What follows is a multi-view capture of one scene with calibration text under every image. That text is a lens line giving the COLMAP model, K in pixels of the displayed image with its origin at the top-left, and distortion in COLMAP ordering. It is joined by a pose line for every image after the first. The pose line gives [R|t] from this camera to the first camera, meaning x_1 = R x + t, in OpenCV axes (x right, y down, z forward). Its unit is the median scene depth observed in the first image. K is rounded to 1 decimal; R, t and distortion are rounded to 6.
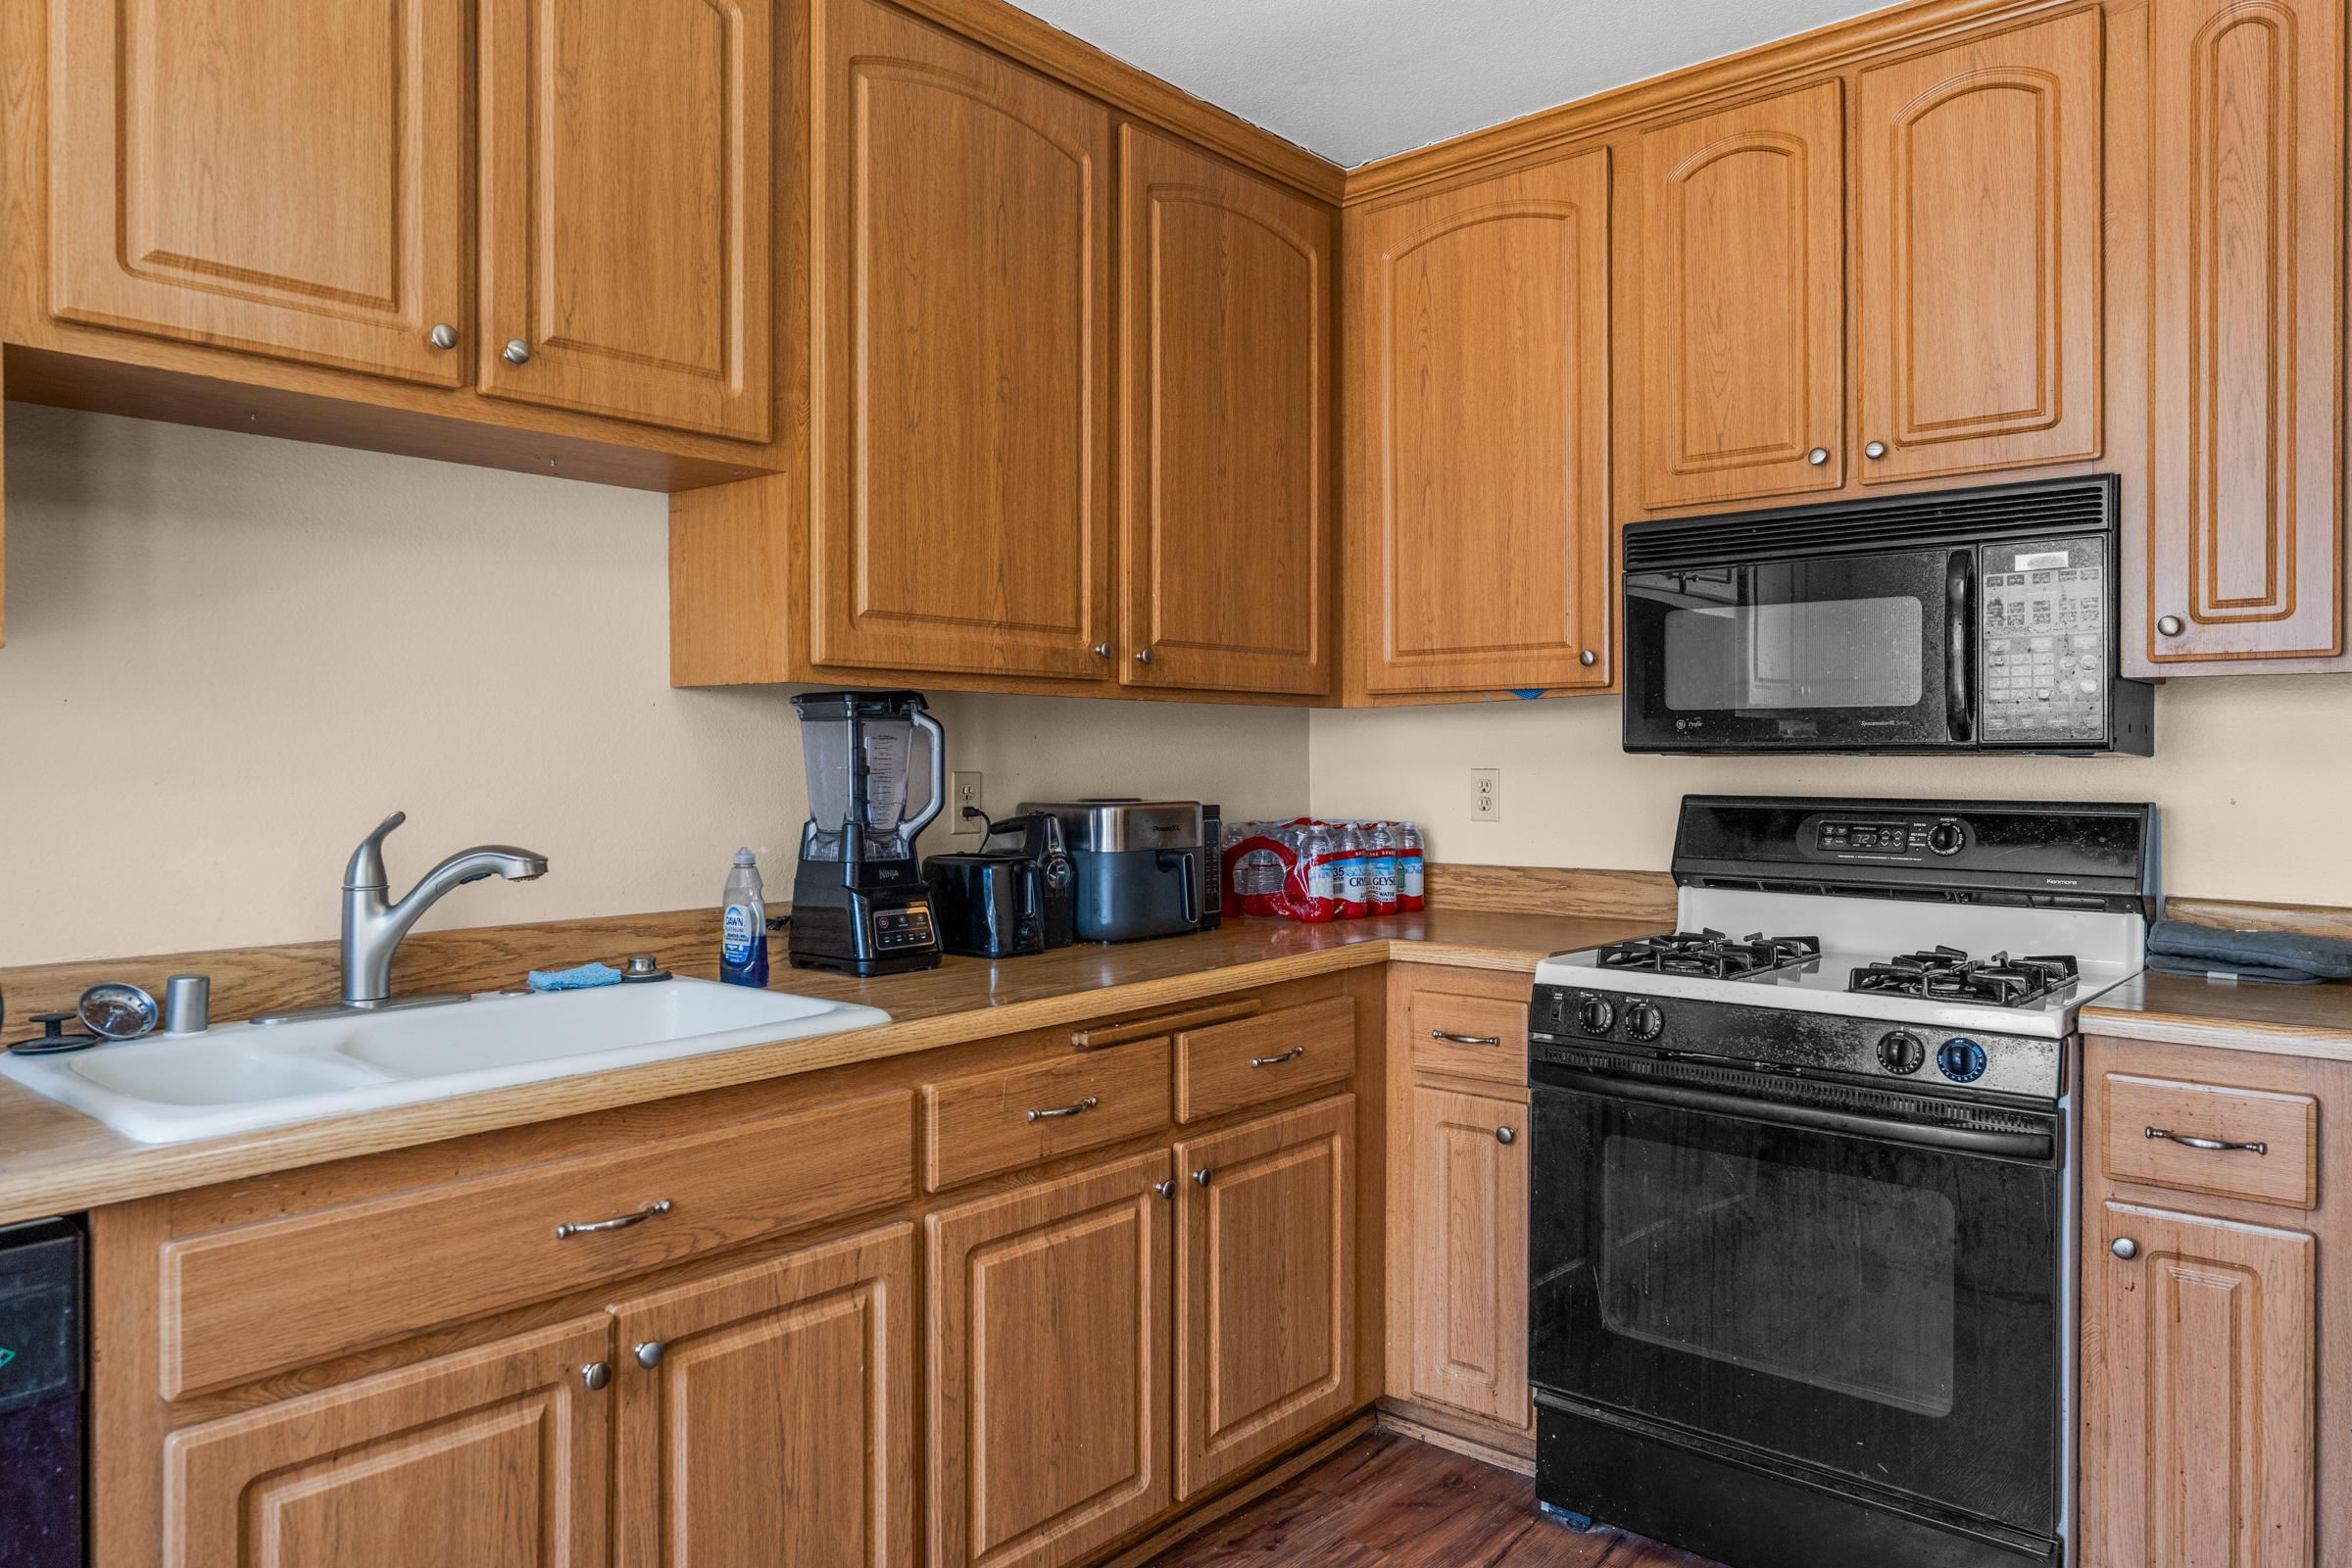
lens RADIAL K [[1561.6, 0, 1176.6], [0, 1561.6, 759.9], [0, 0, 1]] dist [0.001729, 0.001753]
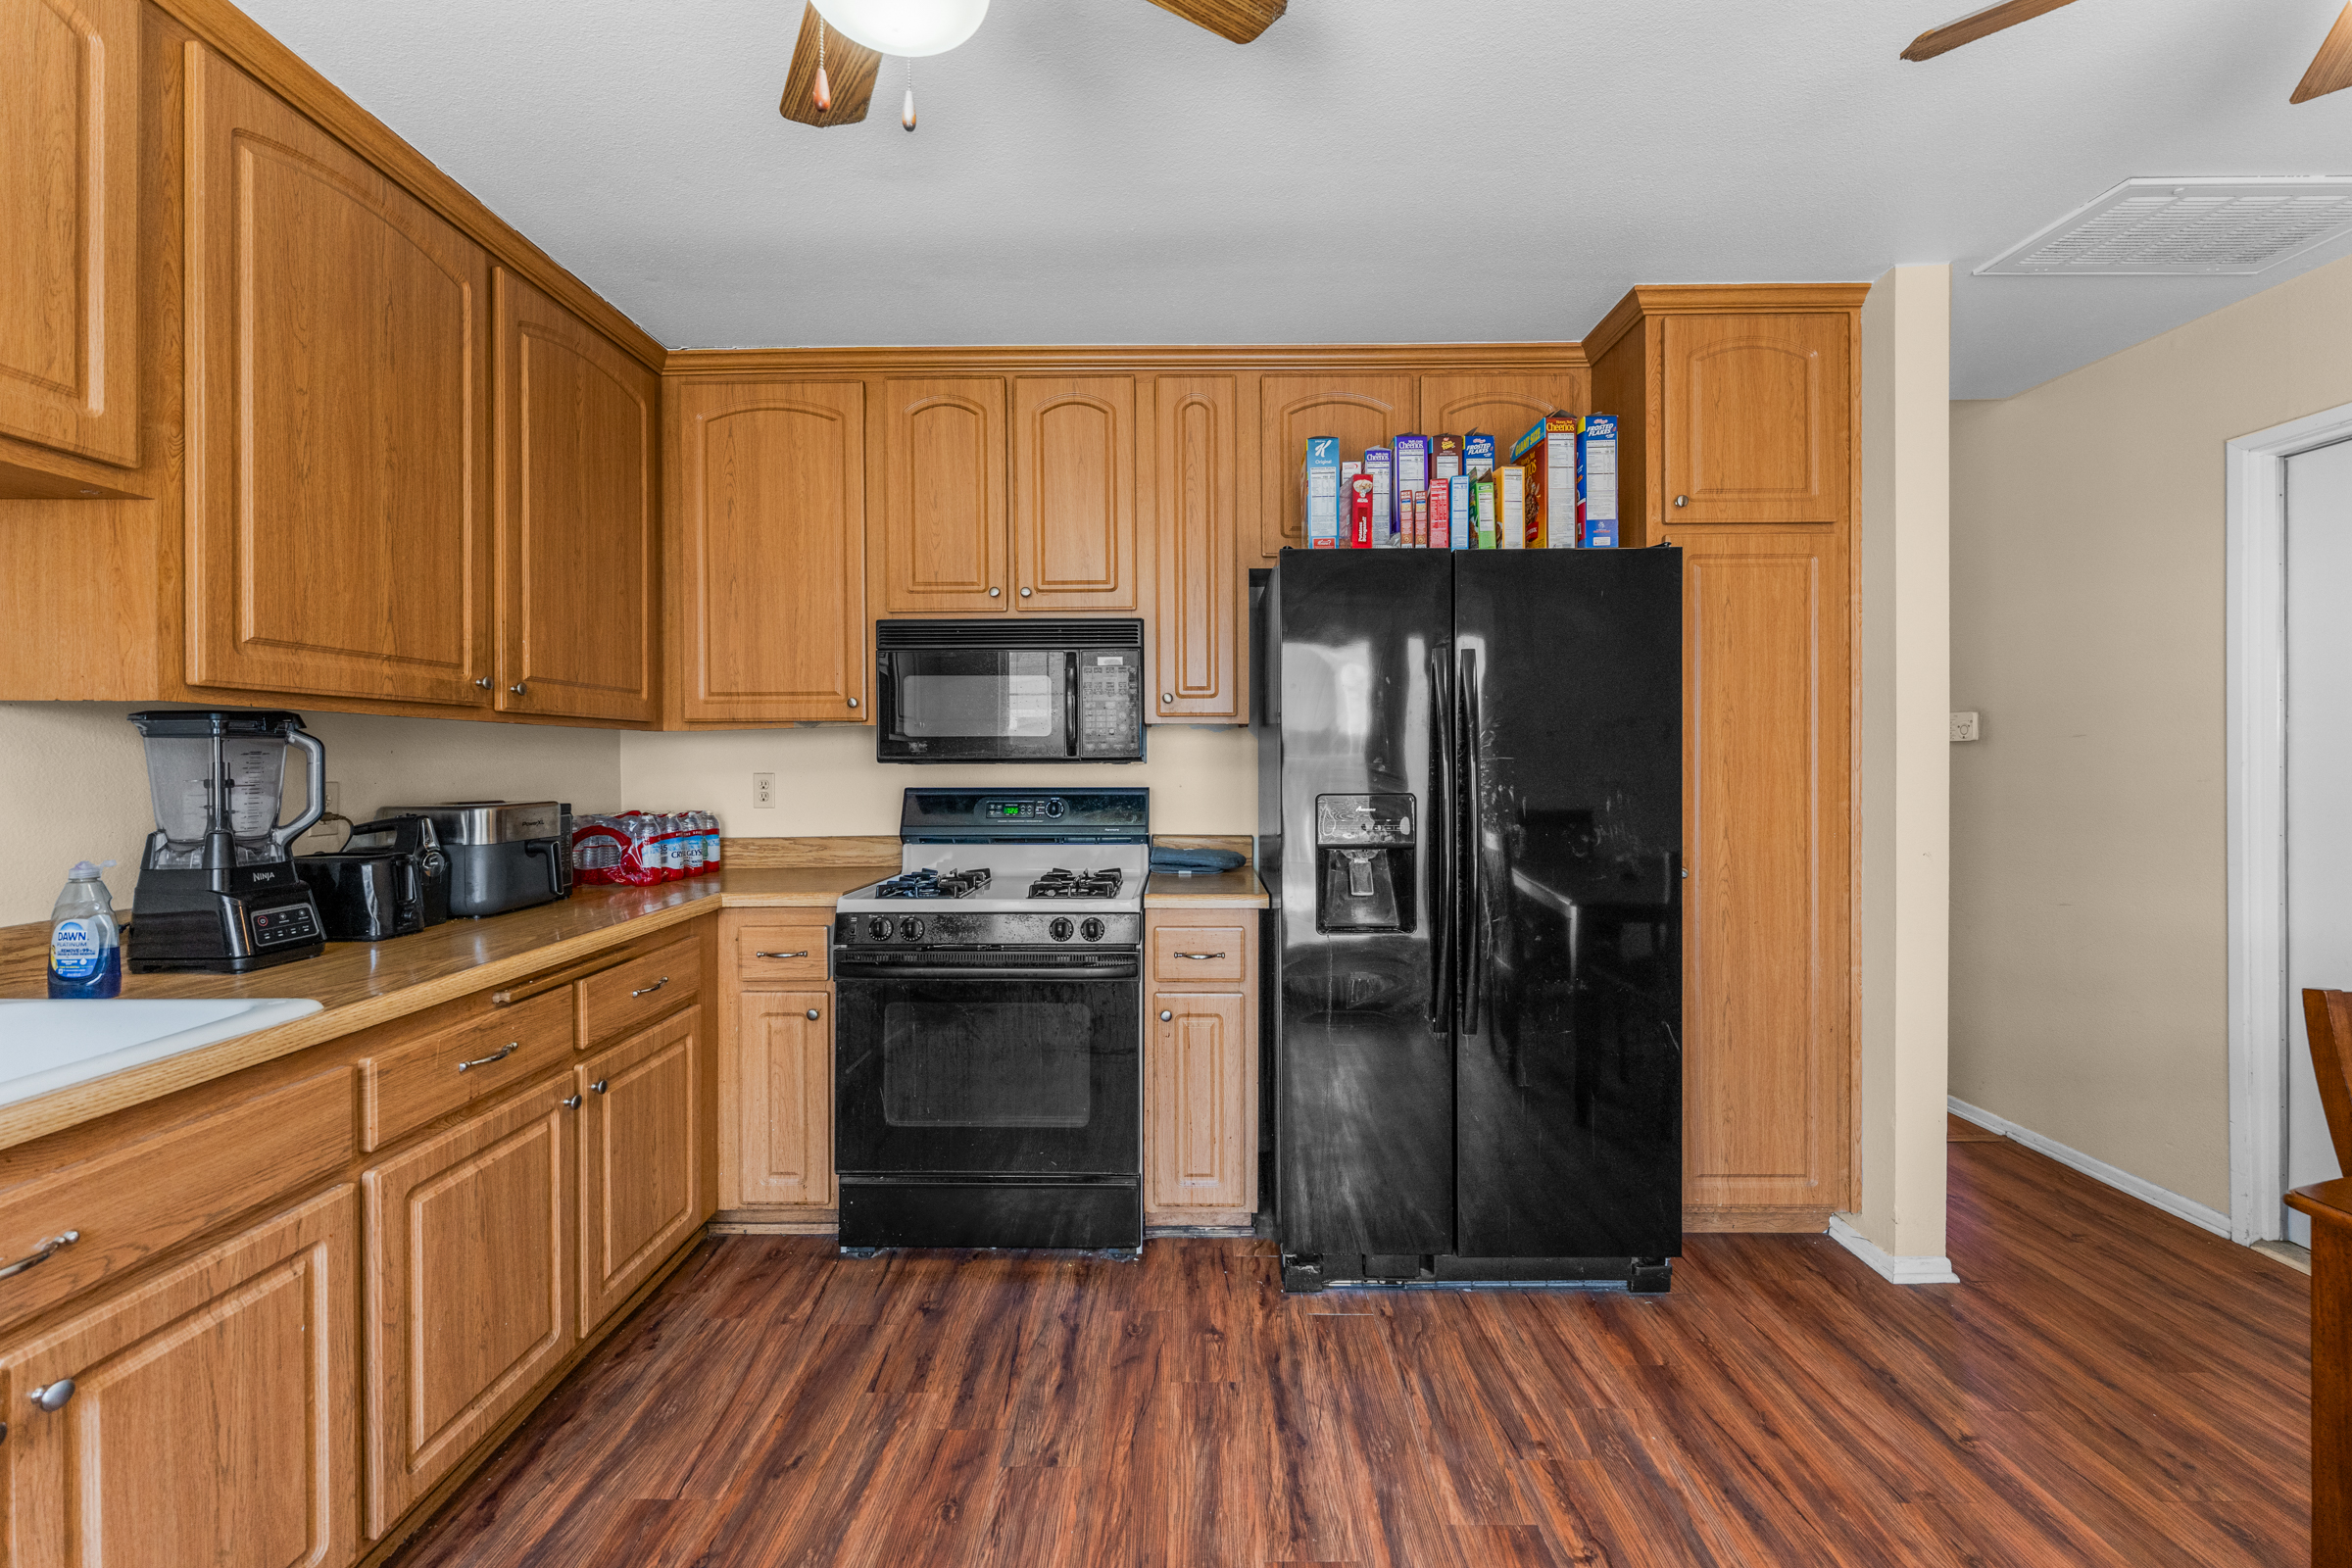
lens RADIAL K [[949.1, 0, 1172.8], [0, 949.1, 759.5], [0, 0, 1]] dist [-0.000792, -0.000318]
pose [[0.763380, -0.002674, 0.645944, -0.129762], [0.004977, 0.999986, -0.001743, -0.005642], [-0.645930, 0.004545, 0.763383, 0.072895]]
